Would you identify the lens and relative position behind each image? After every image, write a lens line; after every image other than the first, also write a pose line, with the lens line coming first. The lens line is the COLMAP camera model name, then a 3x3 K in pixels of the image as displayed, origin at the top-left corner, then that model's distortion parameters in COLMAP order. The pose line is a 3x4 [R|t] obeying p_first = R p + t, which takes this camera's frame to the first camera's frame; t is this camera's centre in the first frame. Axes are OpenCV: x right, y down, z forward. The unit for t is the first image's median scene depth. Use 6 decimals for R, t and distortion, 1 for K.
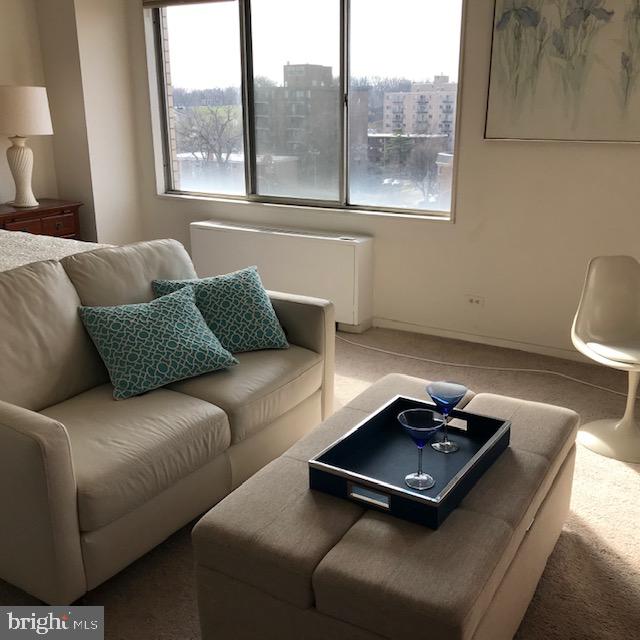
lens RADIAL K [[701.3, 0, 331.6], [0, 701.3, 319.5], [0, 0, 1]] dist [0.054176, -0.061787]
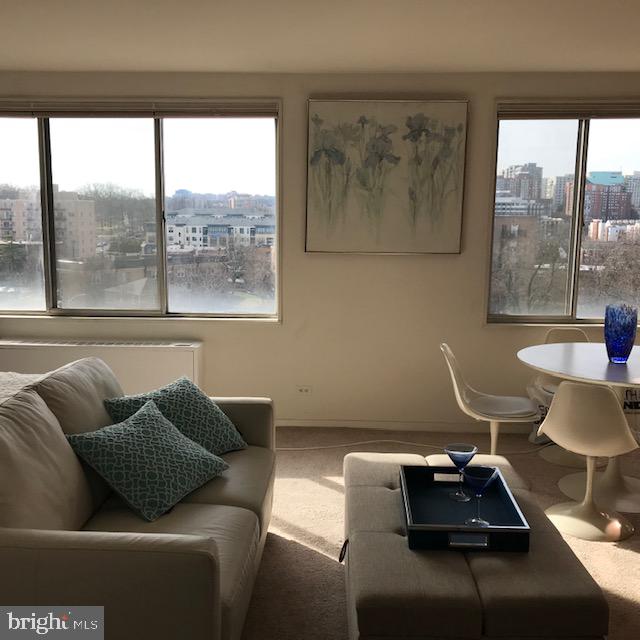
lens RADIAL K [[695.9, 0, 333.0], [0, 695.9, 318.4], [0, 0, 1]] dist [0.113011, -0.187439]
pose [[0.859570, -0.060683, 0.507402, -0.376218], [0.132753, 0.985351, -0.107049, -0.016496], [-0.493473, 0.159375, 0.855035, -0.002839]]
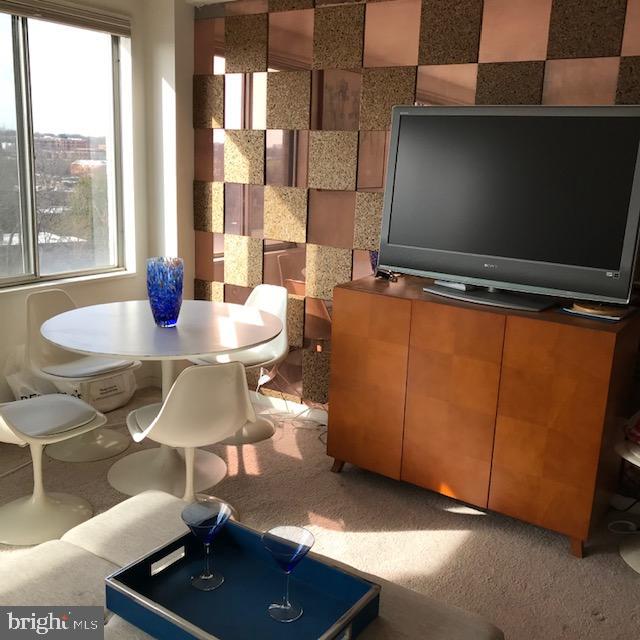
lens RADIAL K [[695.9, 0, 333.0], [0, 695.9, 318.4], [0, 0, 1]] dist [0.113011, -0.187439]
pose [[0.025013, -0.218383, 0.975543, -0.353164], [0.244753, 0.947487, 0.205827, -0.149732], [-0.969263, 0.233619, 0.077149, 0.411928]]
